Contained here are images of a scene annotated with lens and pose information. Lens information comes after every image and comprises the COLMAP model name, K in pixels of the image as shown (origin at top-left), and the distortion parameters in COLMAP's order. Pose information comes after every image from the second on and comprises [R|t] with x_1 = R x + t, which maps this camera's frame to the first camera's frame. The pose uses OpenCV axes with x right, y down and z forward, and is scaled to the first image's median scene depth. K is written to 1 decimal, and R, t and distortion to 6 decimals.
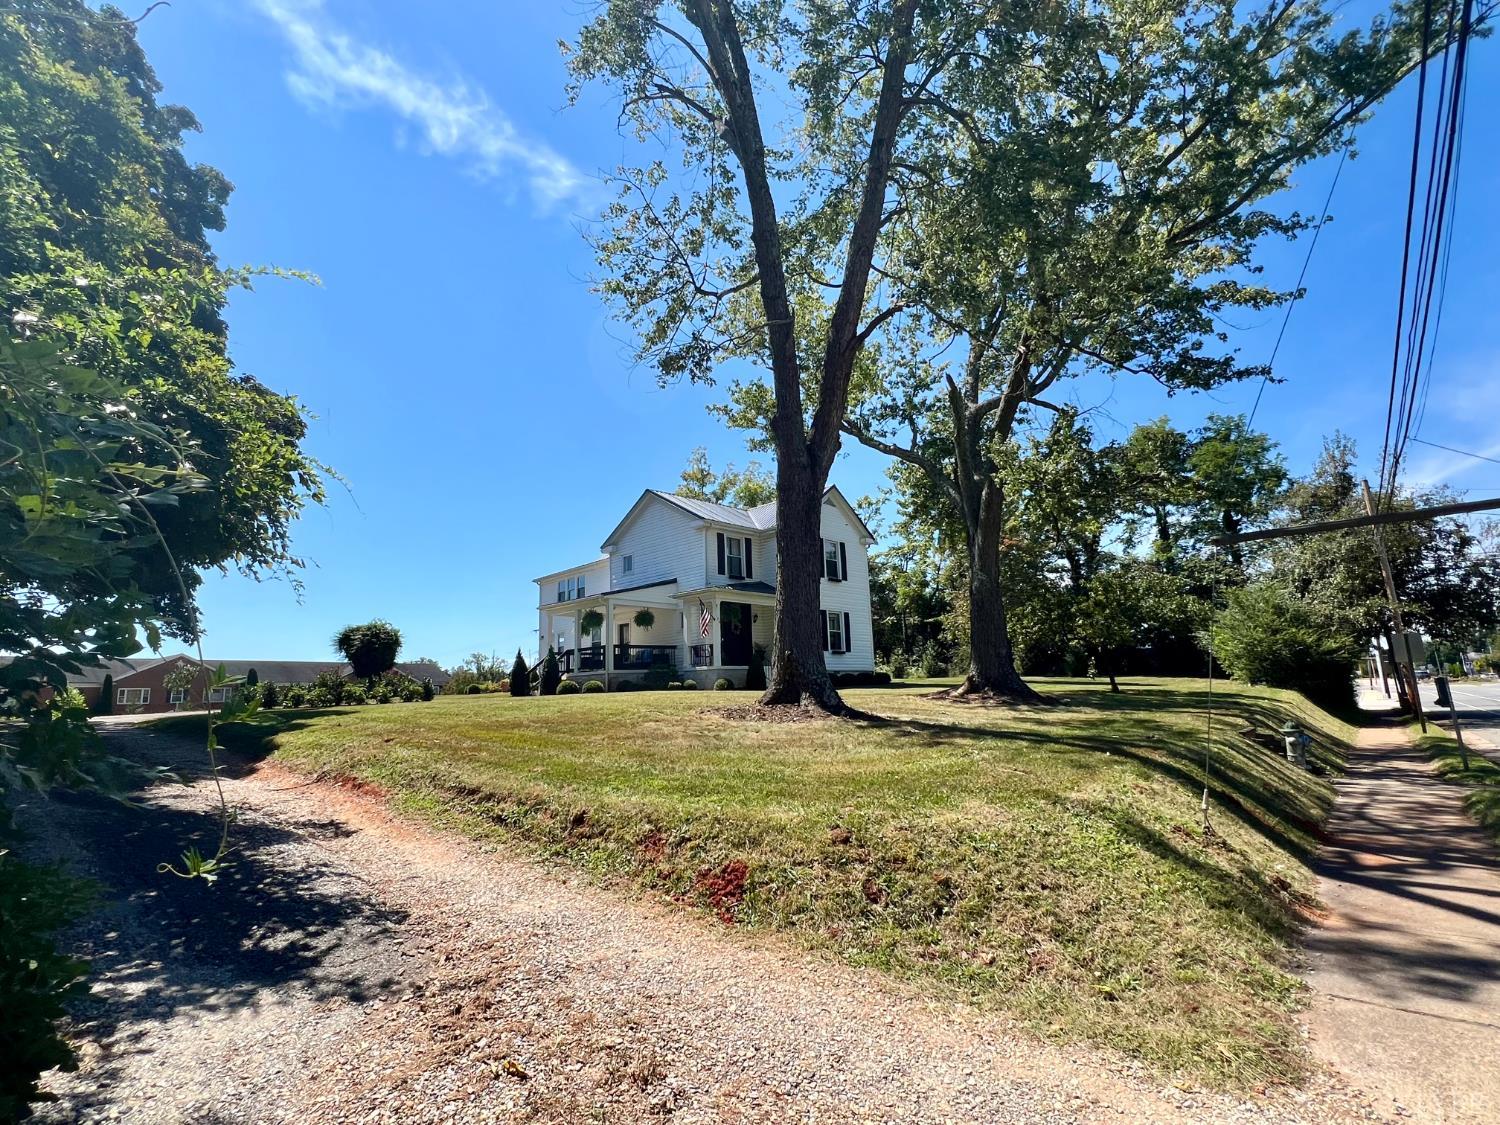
lens RADIAL K [[738.3, 0, 744.8], [0, 738.3, 555.9], [0, 0, 1]] dist [-0.000648, -0.001263]
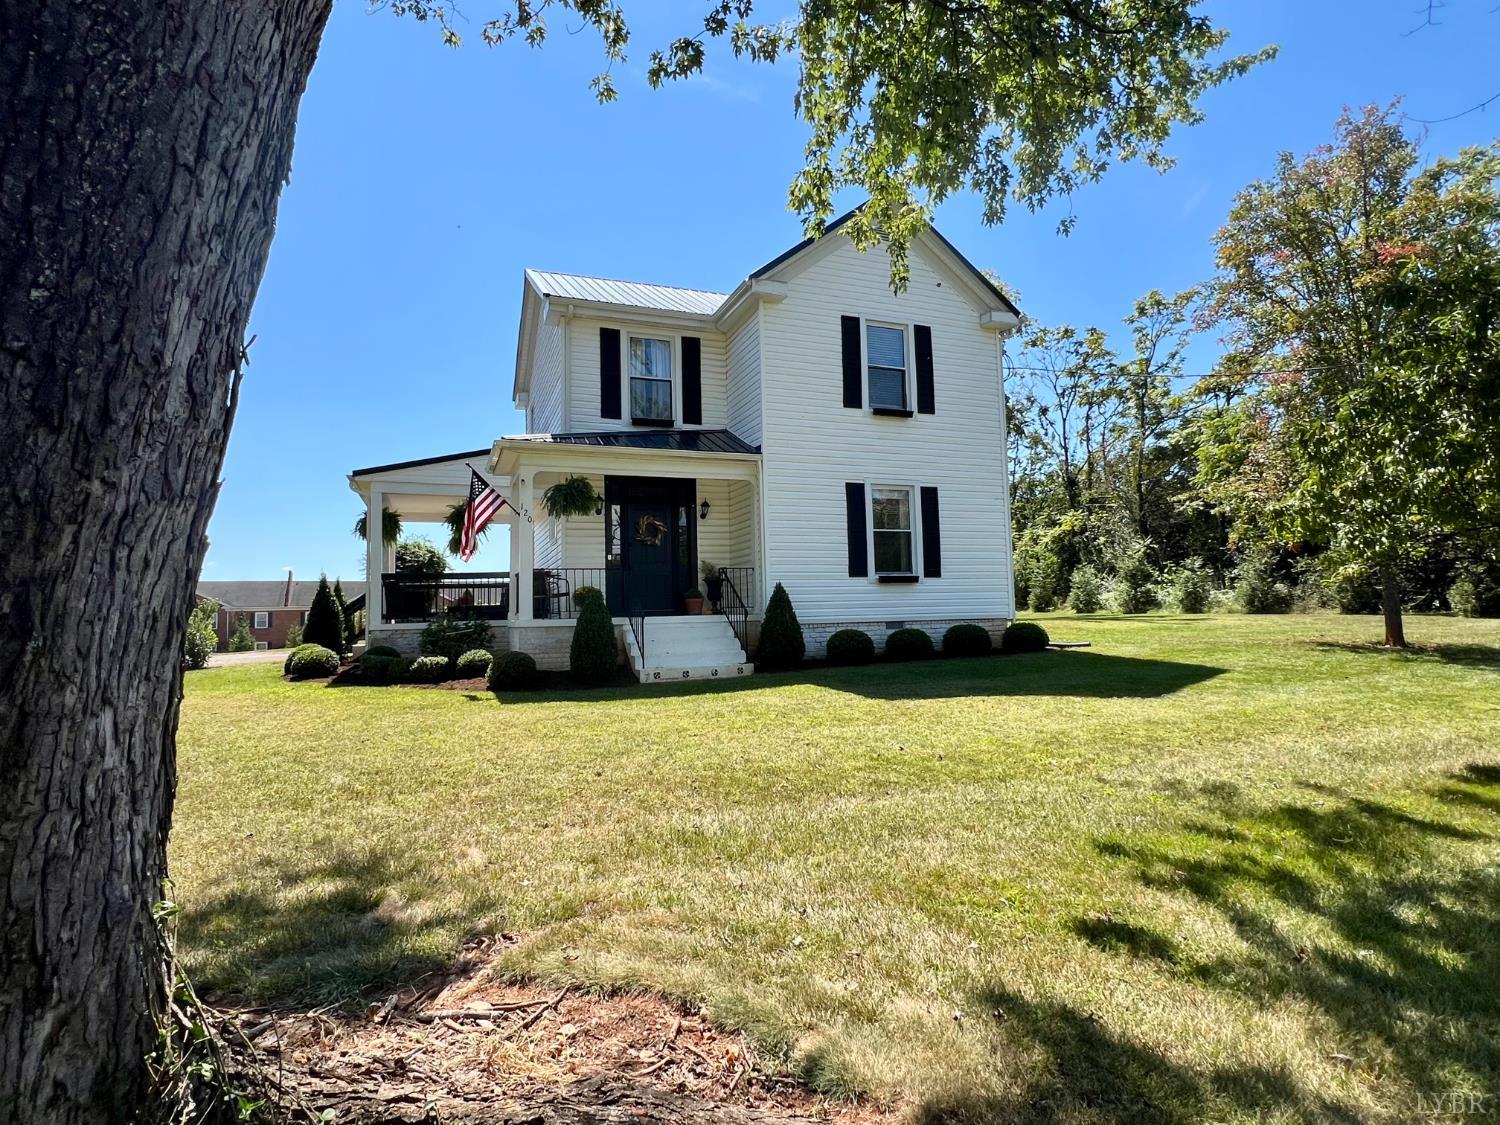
lens RADIAL K [[789.9, 0, 755.8], [0, 789.9, 562.4], [0, 0, 1]] dist [0.006502, 0.000084]
pose [[0.913901, -0.019889, -0.405450, 0.233749], [0.072942, 0.990588, 0.115823, 0.059621], [0.399330, -0.135425, 0.906750, 0.534491]]
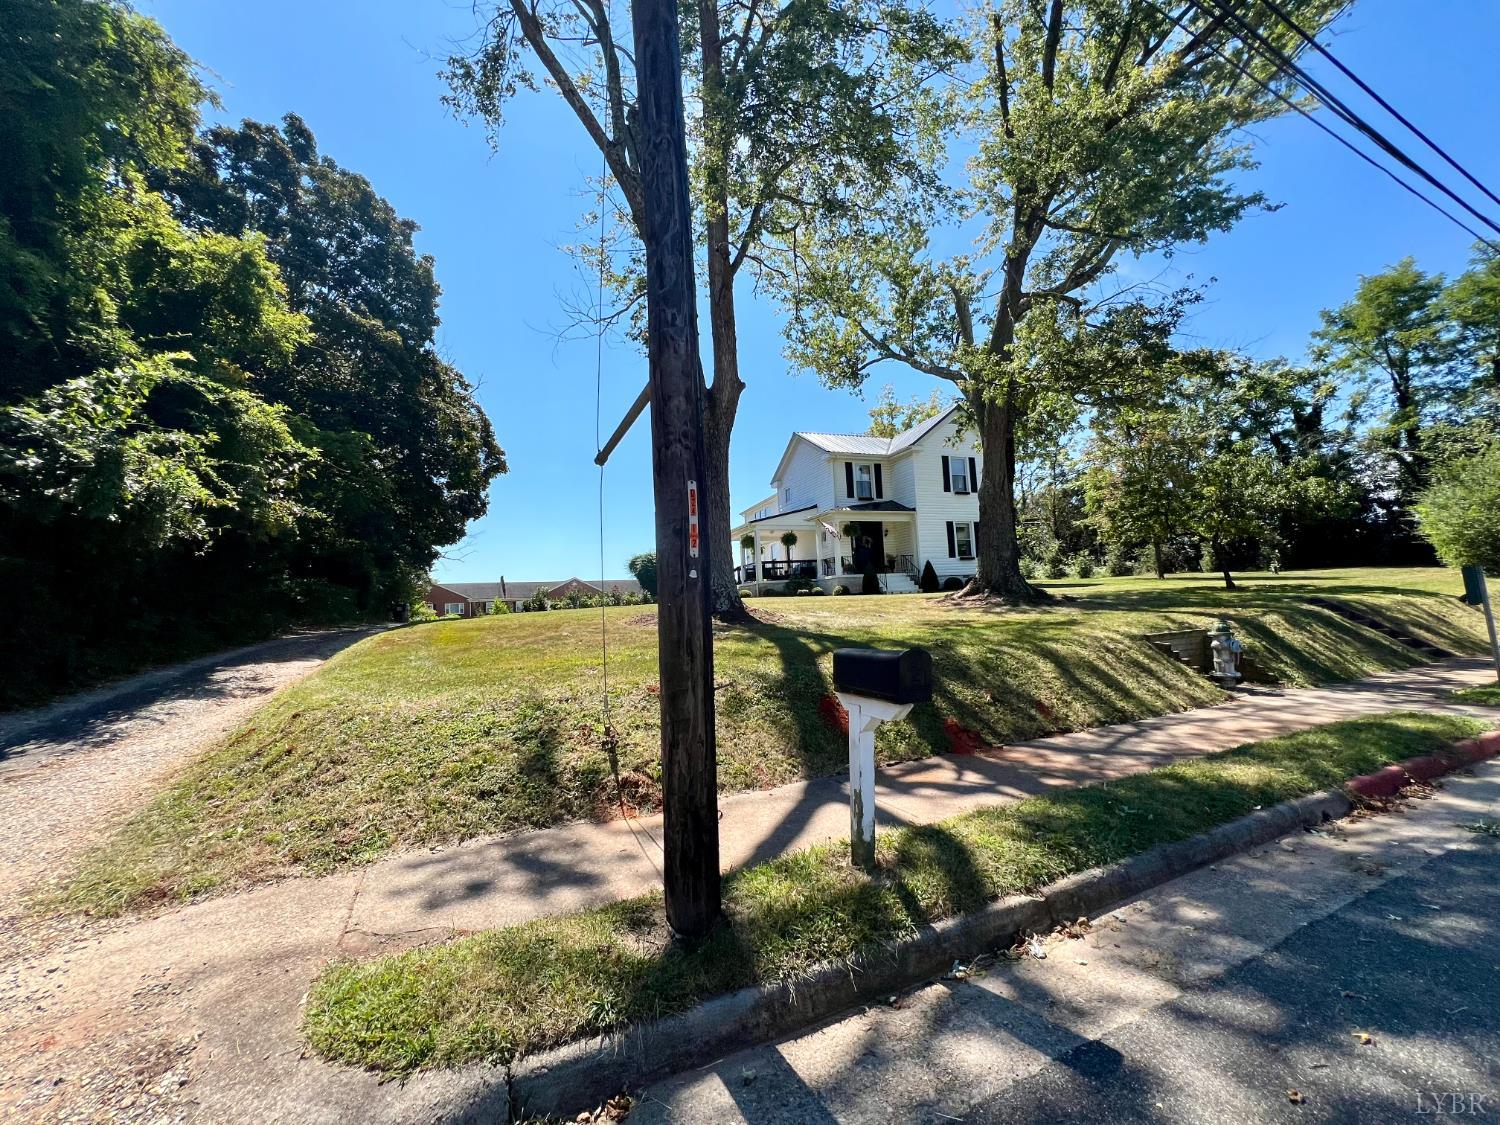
lens RADIAL K [[598.8, 0, 749.3], [0, 598.8, 564.0], [0, 0, 1]] dist [0.001883, 0.000183]
pose [[0.909195, -0.044043, -0.414034, 0.197466], [0.097662, 0.989207, 0.109232, 0.008594], [0.404755, -0.139748, 0.903684, 0.052249]]
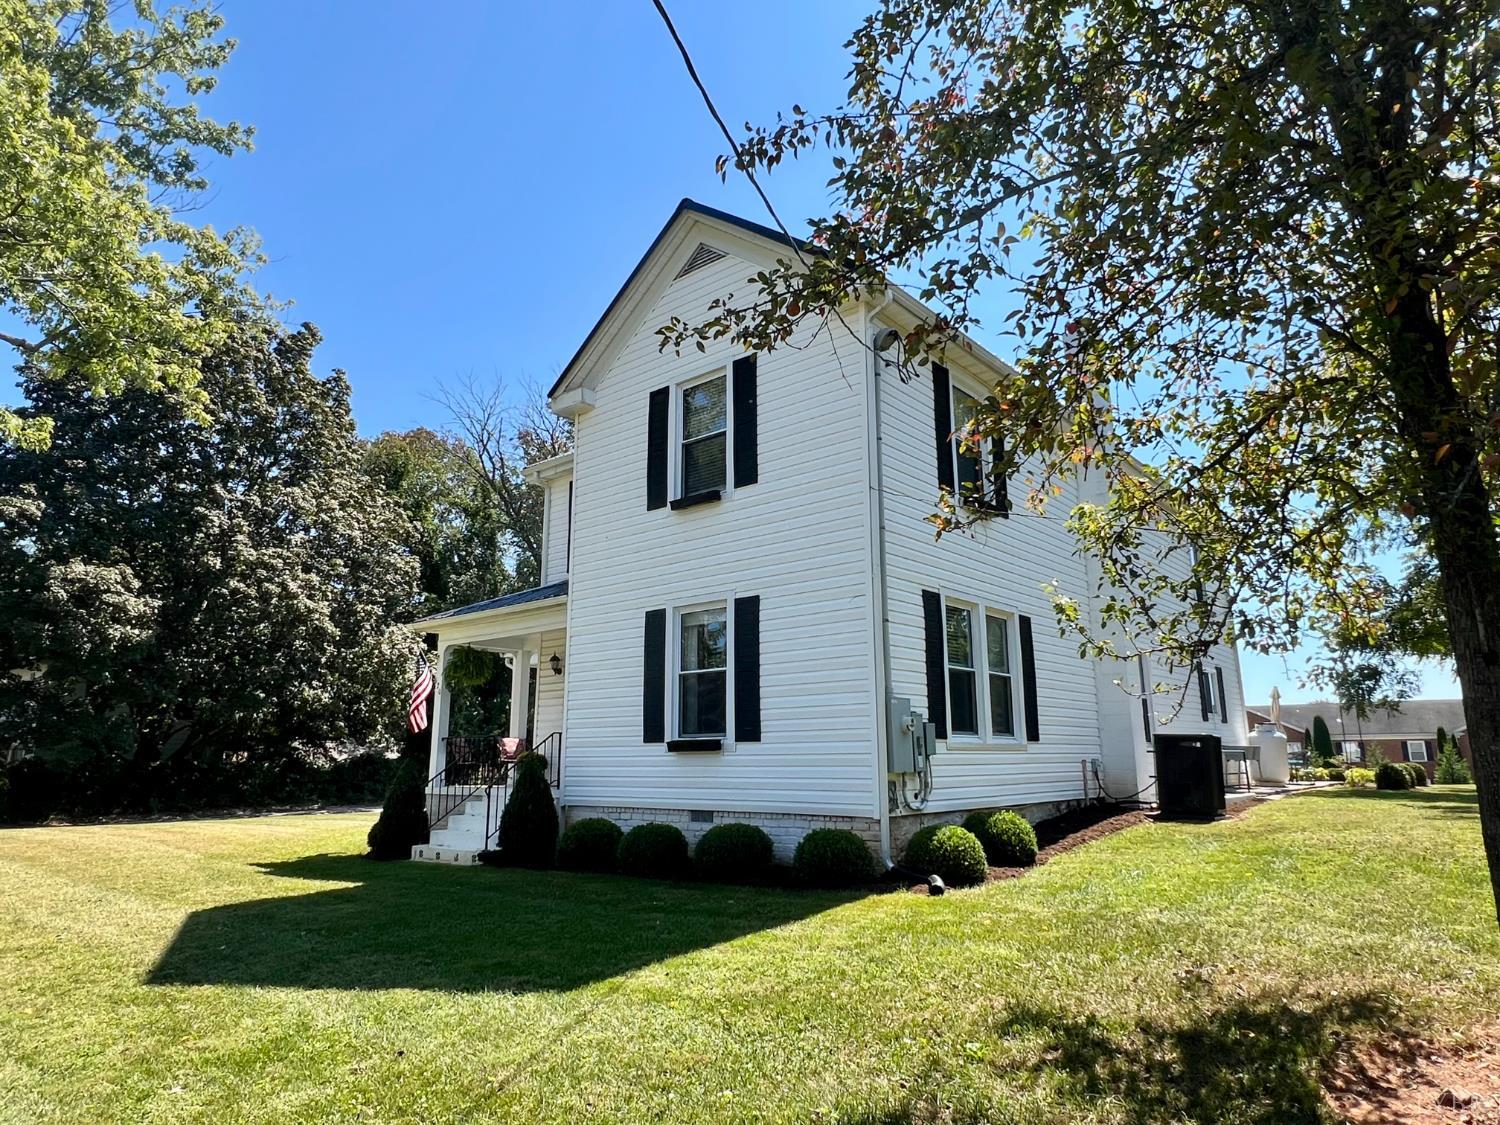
lens RADIAL K [[916.9, 0, 742.9], [0, 916.9, 564.0], [0, 0, 1]] dist [-0.000486, 0.000026]
pose [[0.024755, -0.178857, -0.983564, 0.480448], [0.168818, 0.970483, -0.172230, 0.124052], [0.985336, -0.161779, 0.054219, 0.988995]]
